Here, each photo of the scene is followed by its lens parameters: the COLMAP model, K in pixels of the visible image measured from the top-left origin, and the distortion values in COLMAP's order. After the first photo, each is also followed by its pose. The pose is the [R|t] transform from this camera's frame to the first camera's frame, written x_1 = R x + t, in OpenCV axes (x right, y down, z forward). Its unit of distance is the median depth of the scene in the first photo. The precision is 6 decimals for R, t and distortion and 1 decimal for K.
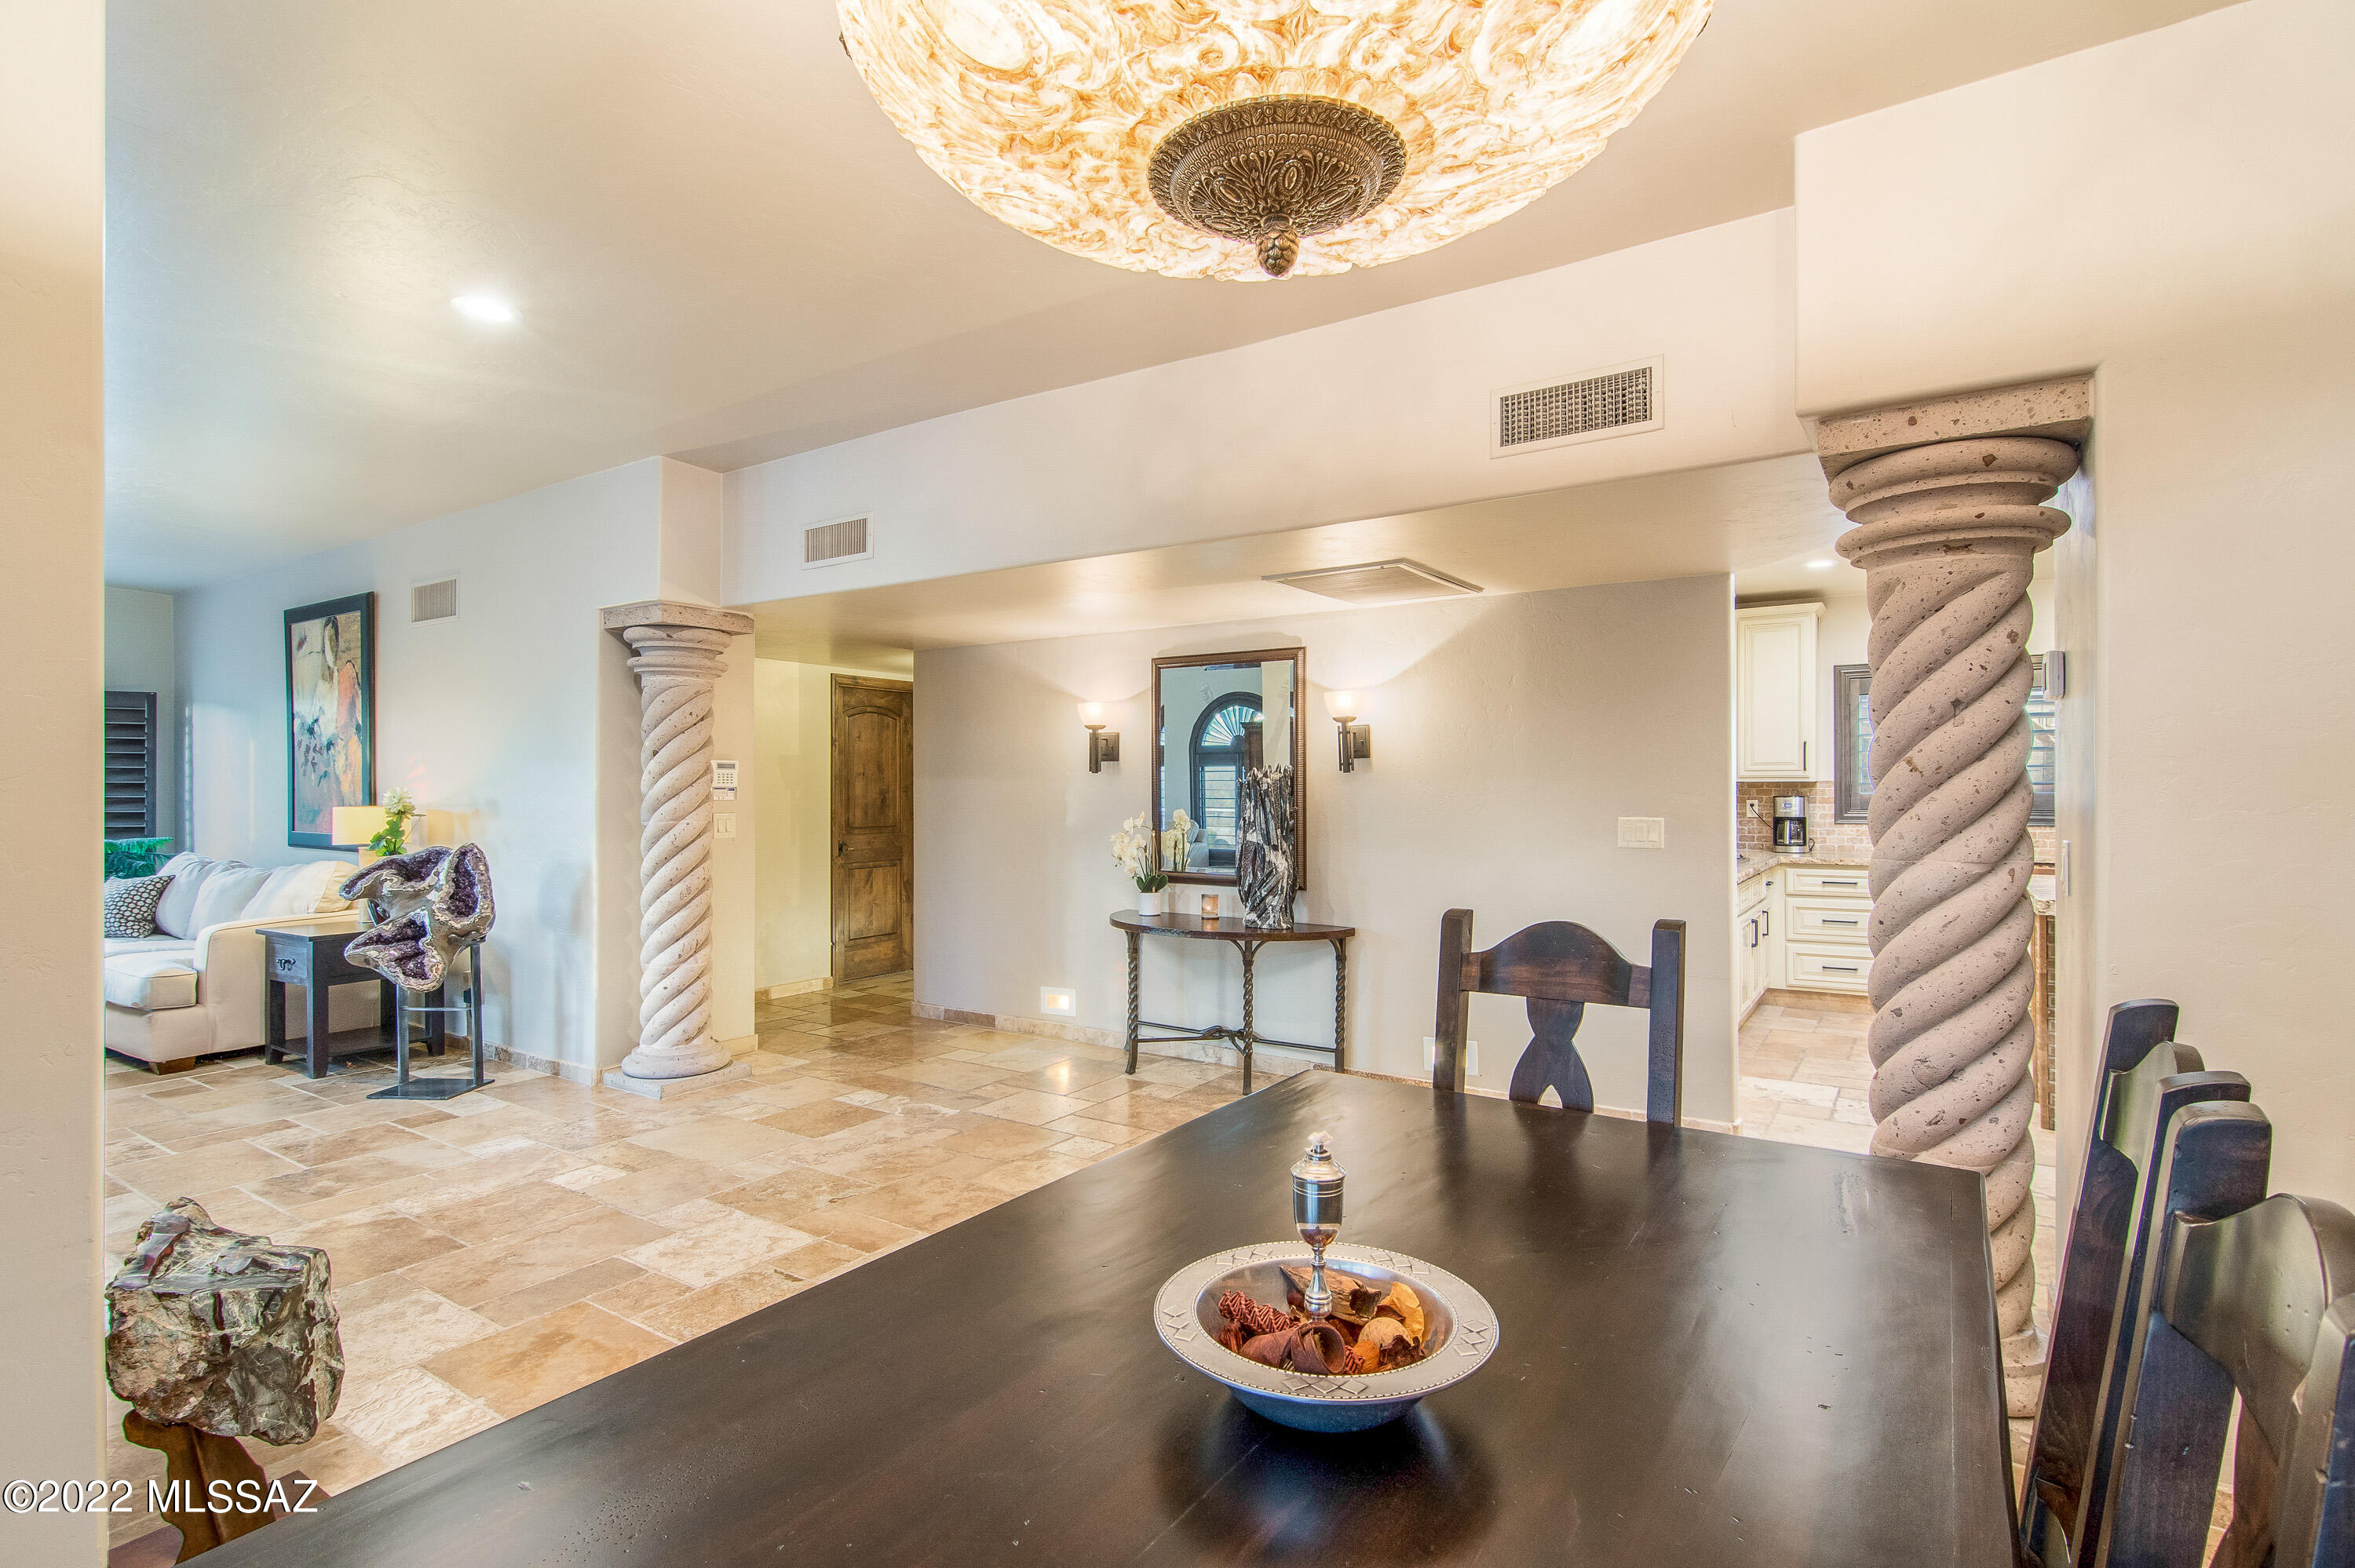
lens RADIAL K [[1147.9, 0, 1177.5], [0, 1147.9, 784.0], [0, 0, 1]] dist [-0.000247, 0.001308]
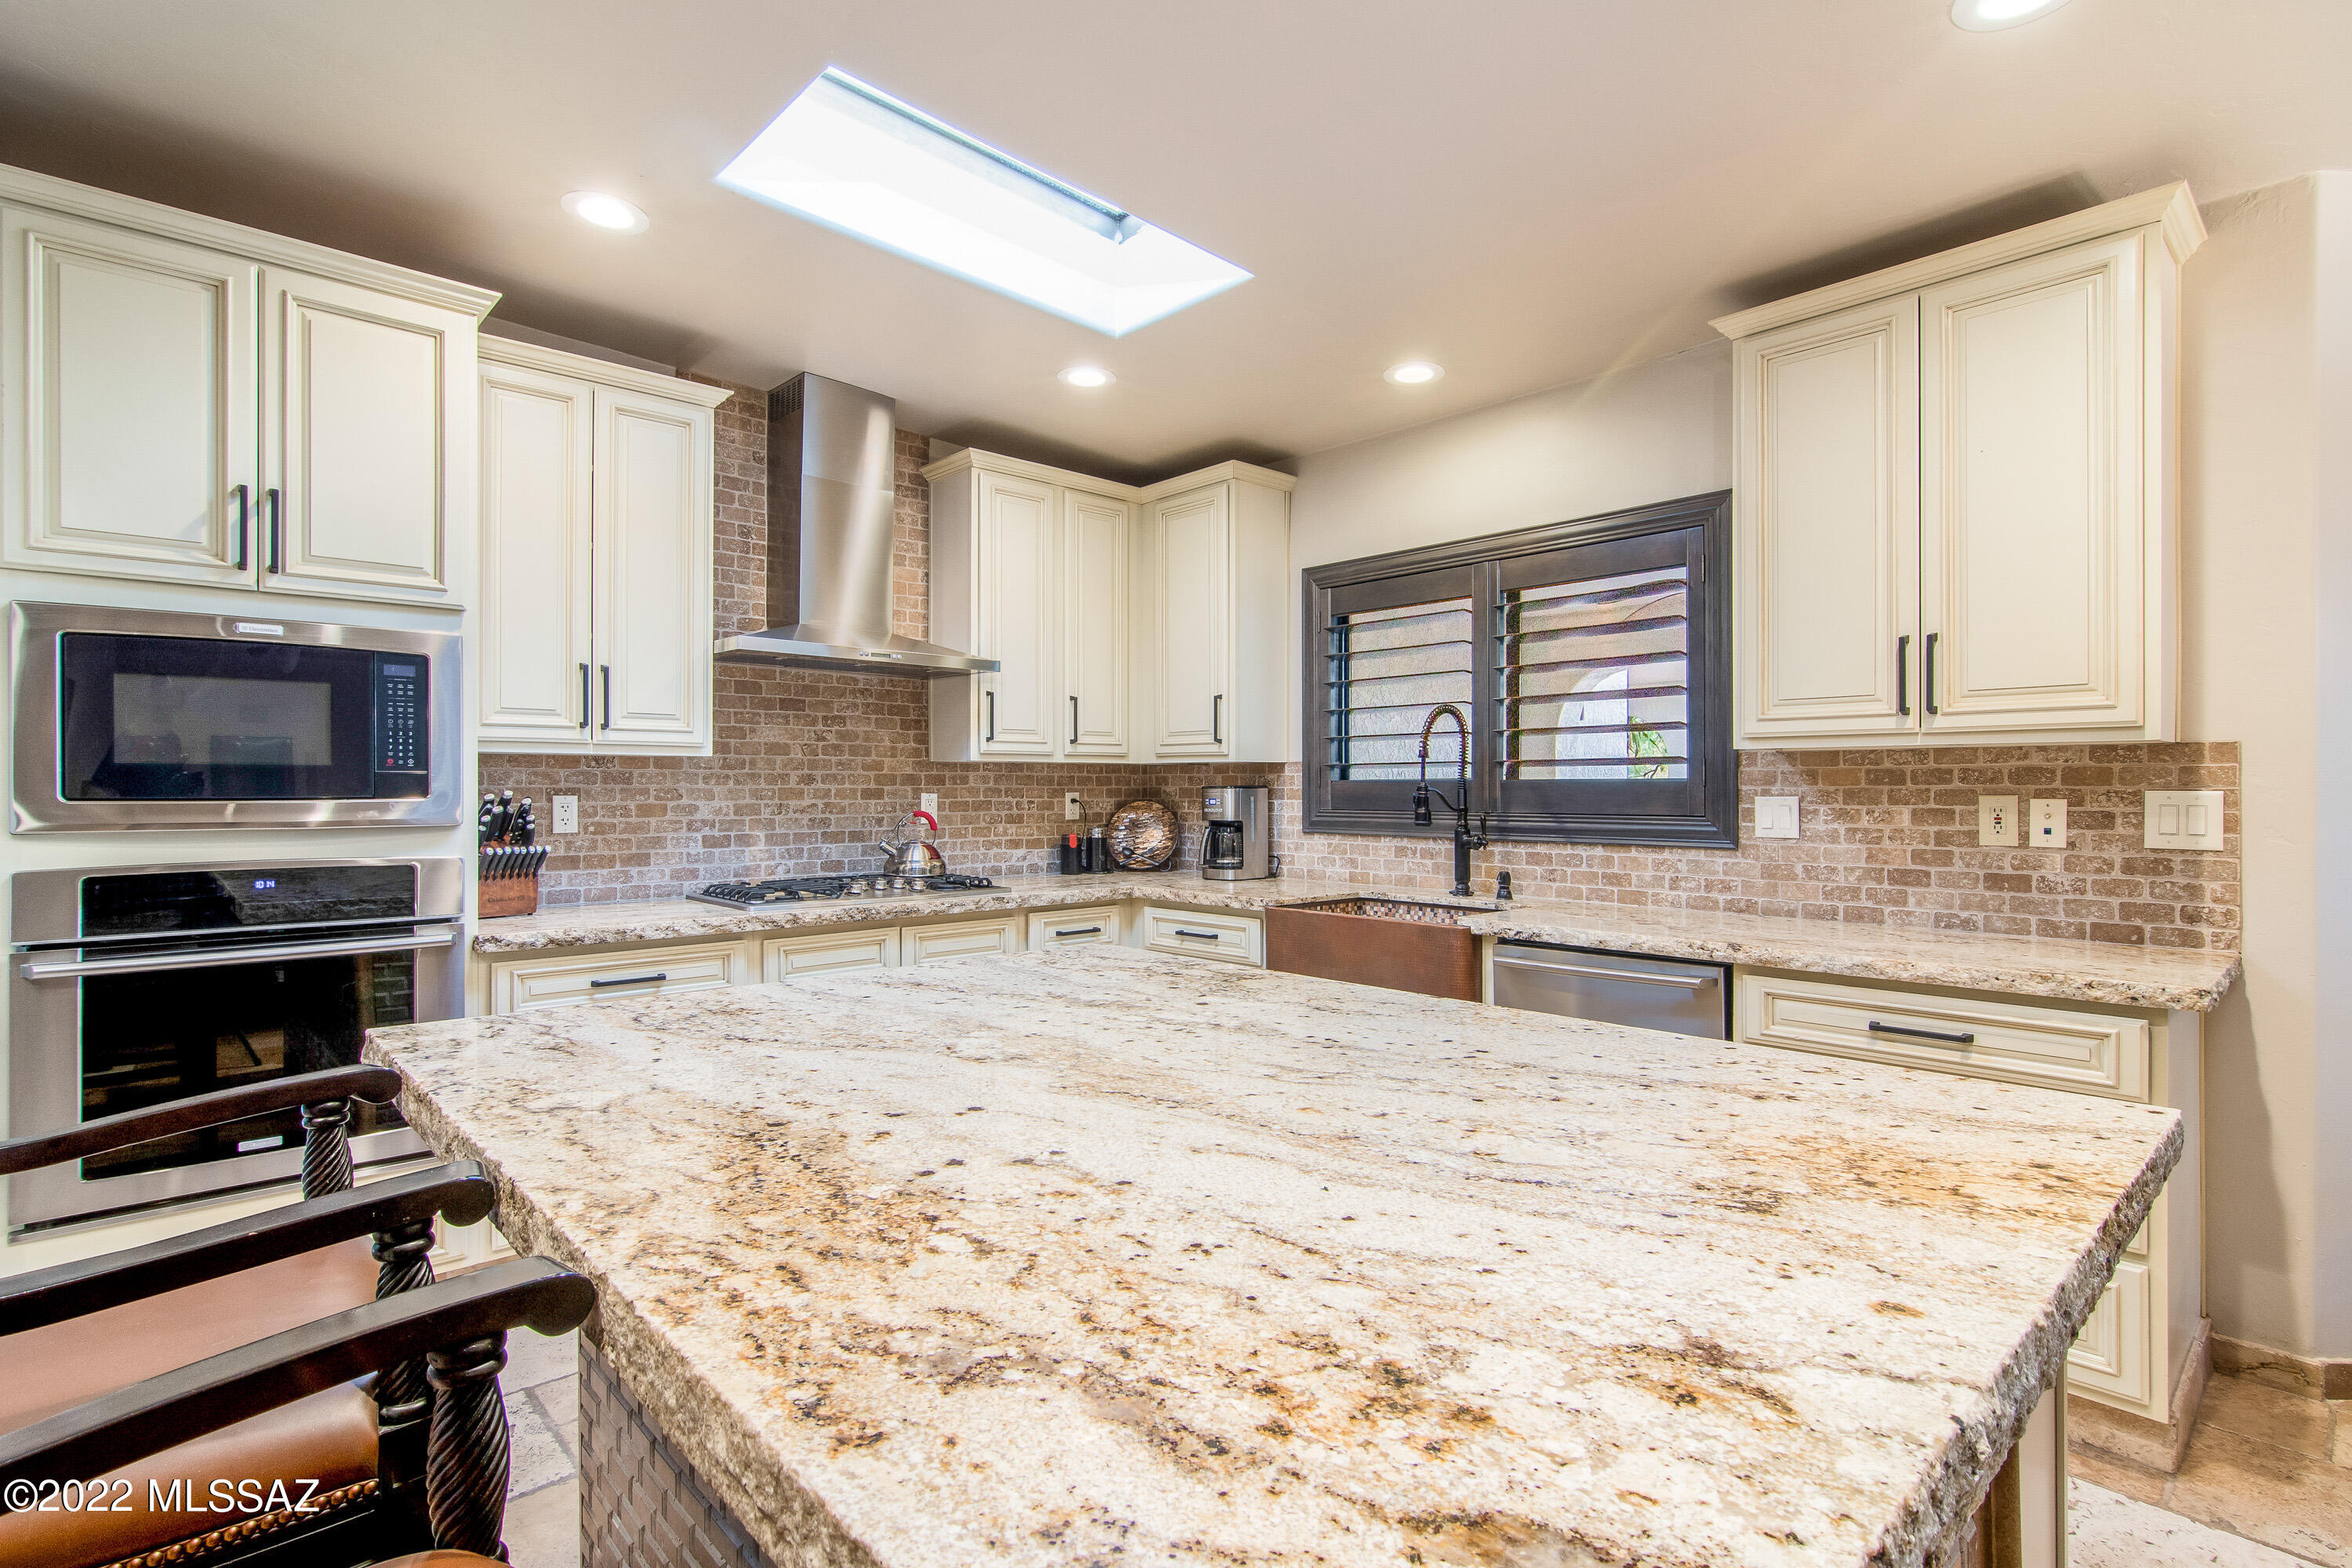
lens RADIAL K [[1134.9, 0, 1174.0], [0, 1134.9, 788.8], [0, 0, 1]] dist [-0.007592, 0.004484]
pose [[0.970031, 0.000850, -0.242982, 0.653591], [0.000239, 0.999990, 0.004451, 0.008950], [0.242983, -0.004376, 0.970021, 0.411016]]
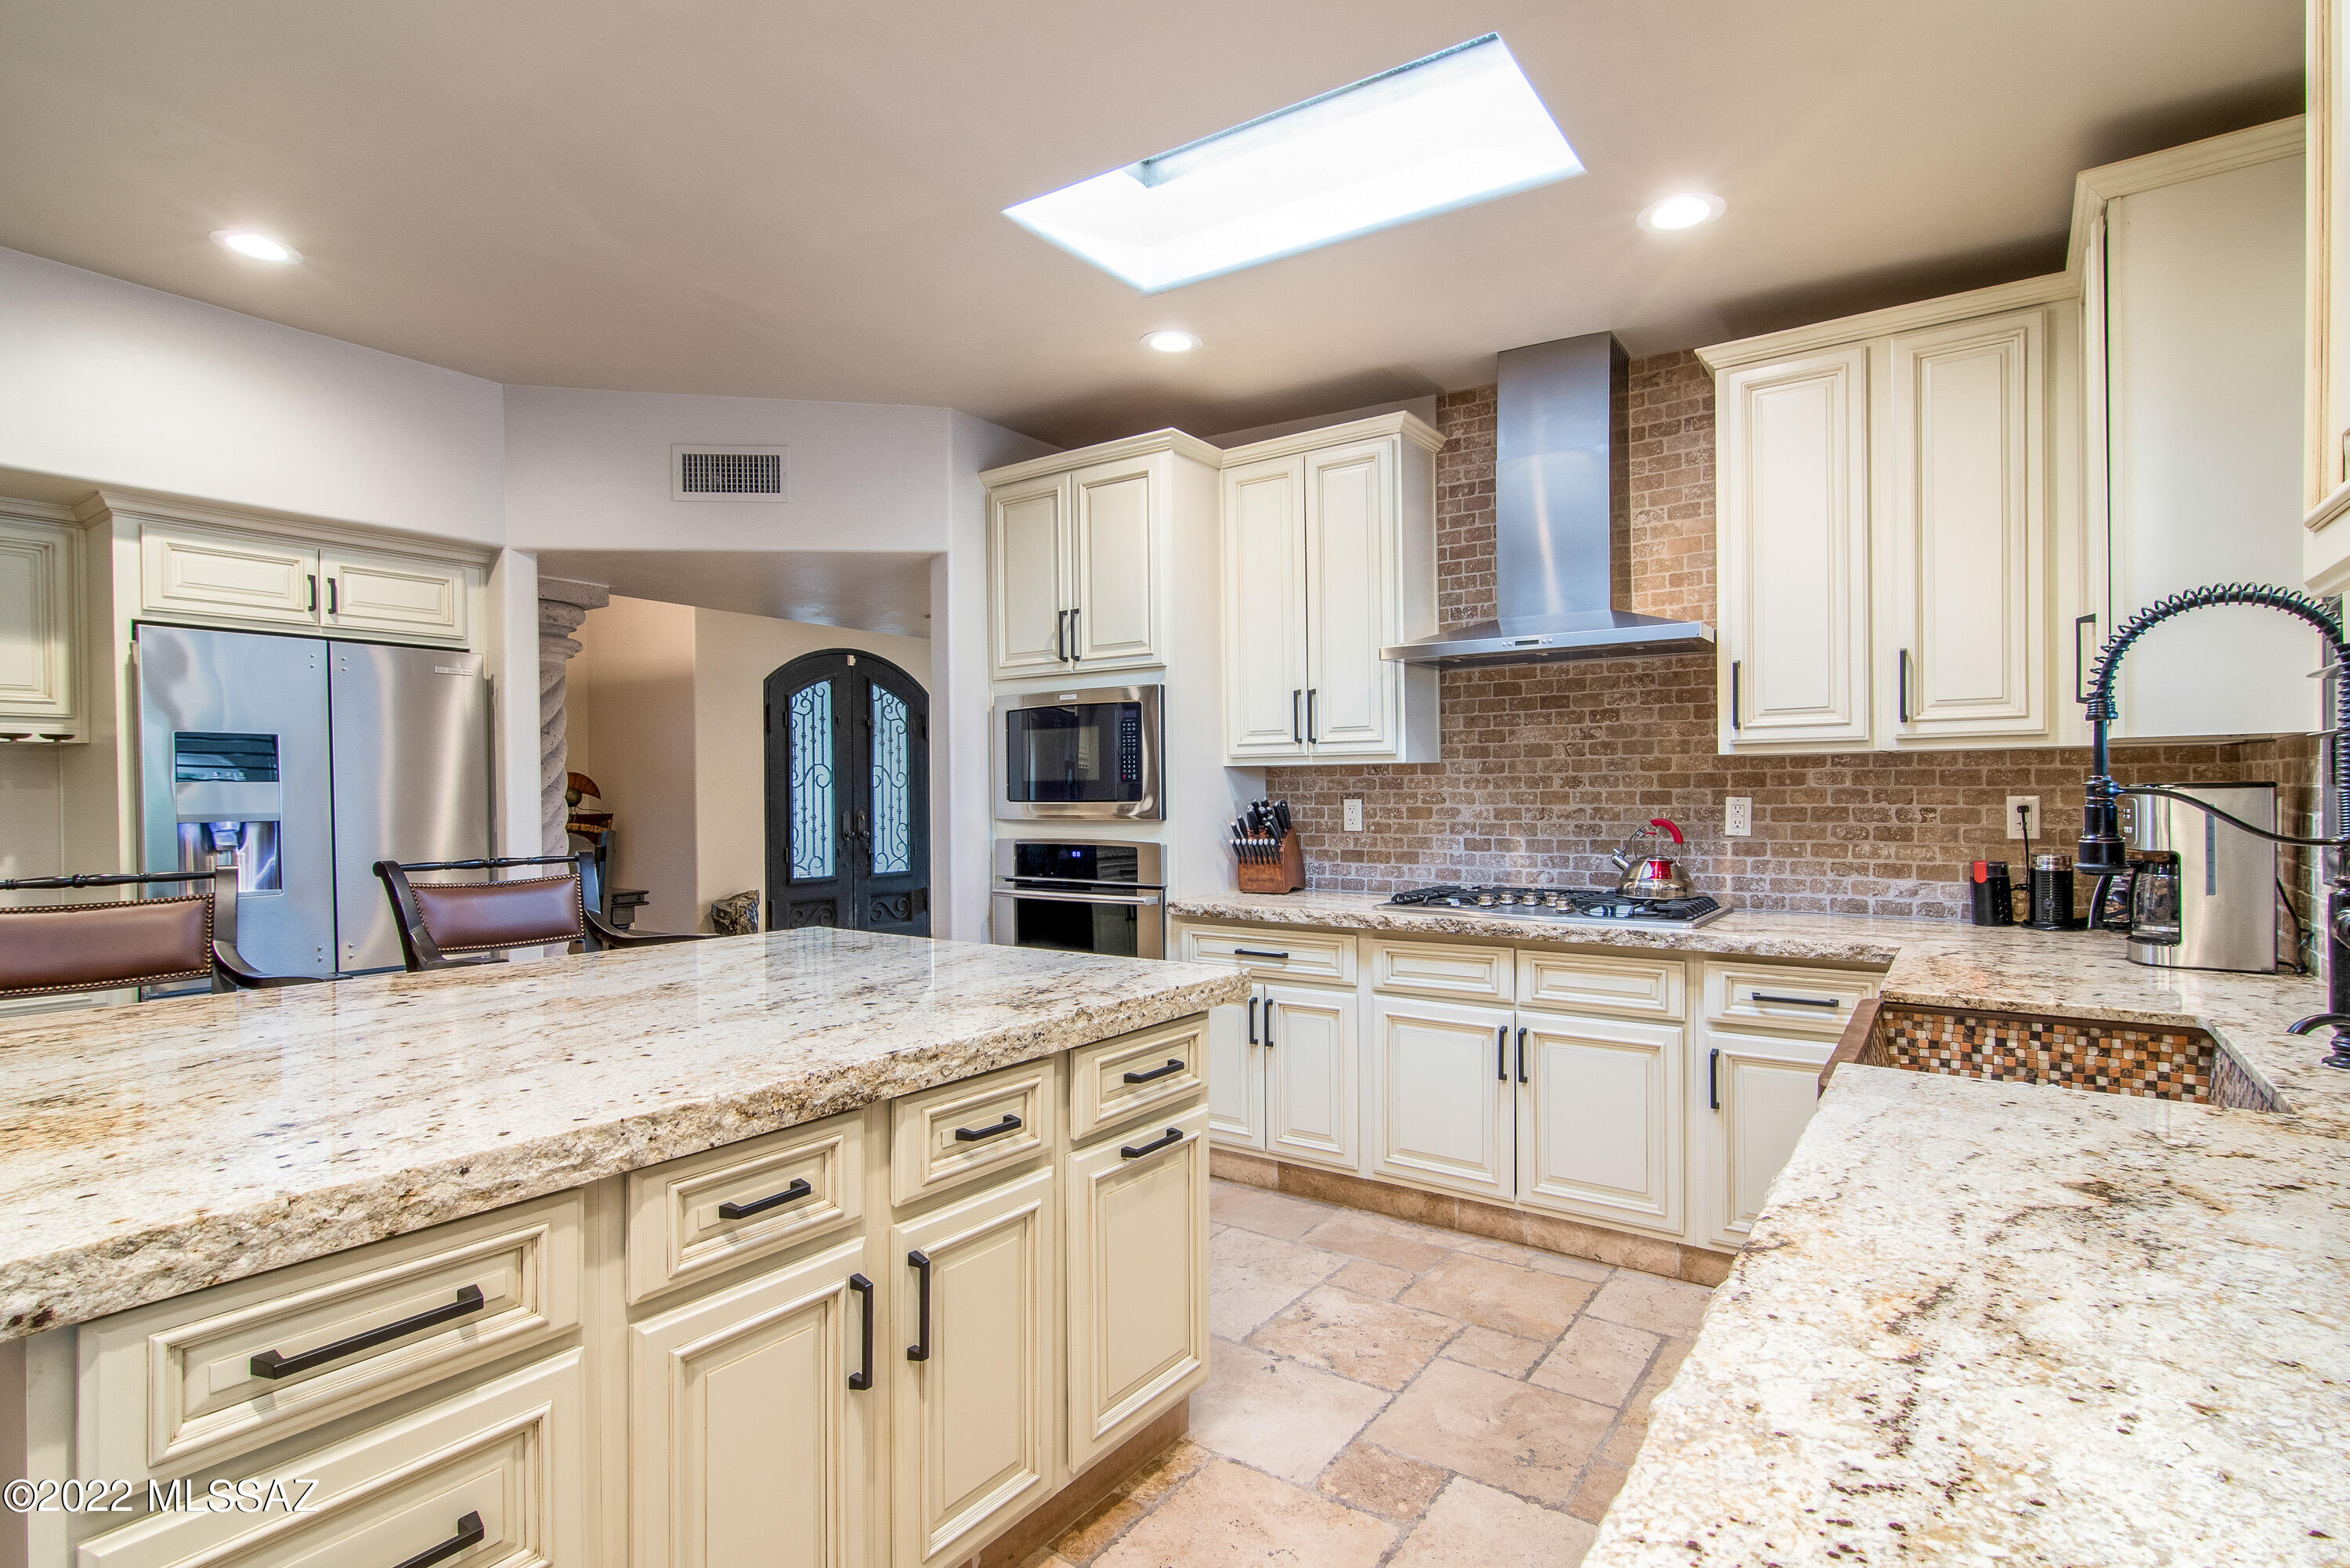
lens RADIAL K [[1149.3, 0, 1169.4], [0, 1149.3, 801.7], [0, 0, 1]] dist [-0.003645, 0.001105]
pose [[-0.040508, 0.007660, -0.999150, 0.860459], [0.009947, 0.999924, 0.007263, 0.010014], [0.999130, -0.009644, -0.040581, 0.737664]]
